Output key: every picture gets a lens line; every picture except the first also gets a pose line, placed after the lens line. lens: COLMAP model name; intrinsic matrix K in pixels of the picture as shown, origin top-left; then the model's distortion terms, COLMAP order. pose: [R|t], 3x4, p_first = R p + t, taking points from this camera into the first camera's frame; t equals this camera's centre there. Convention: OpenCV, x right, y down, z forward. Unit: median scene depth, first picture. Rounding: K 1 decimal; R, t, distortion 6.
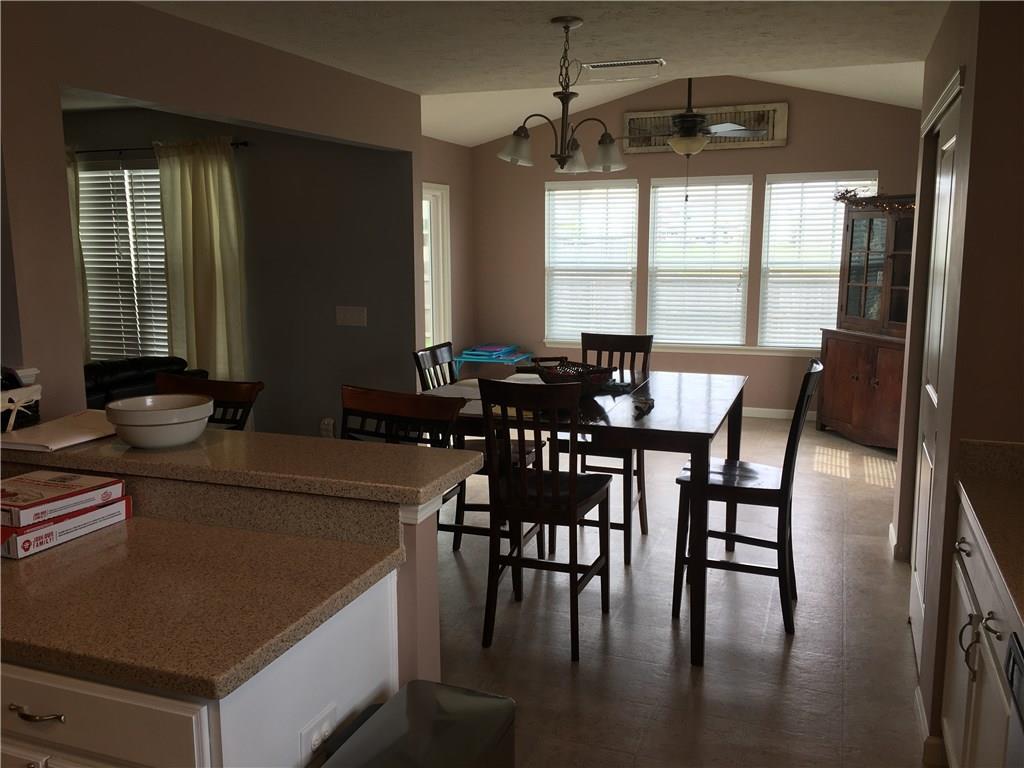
lens RADIAL K [[873.1, 0, 515.2], [0, 873.1, 372.3], [0, 0, 1]] dist [0.070207, -0.002480]
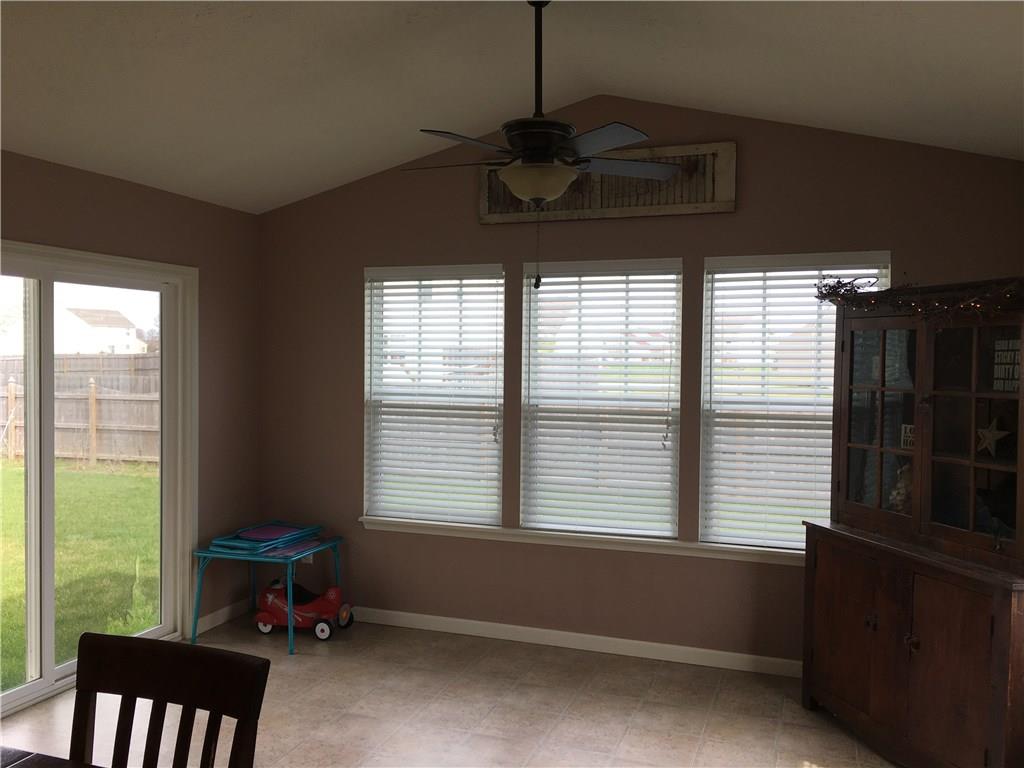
lens RADIAL K [[876.5, 0, 512.2], [0, 876.5, 372.9], [0, 0, 1]] dist [0.078042, -0.105059]
pose [[0.999840, 0.013347, 0.011874, 0.145066], [-0.011656, 0.991102, -0.132597, -0.063159], [-0.013538, 0.132437, 0.991099, 0.407659]]
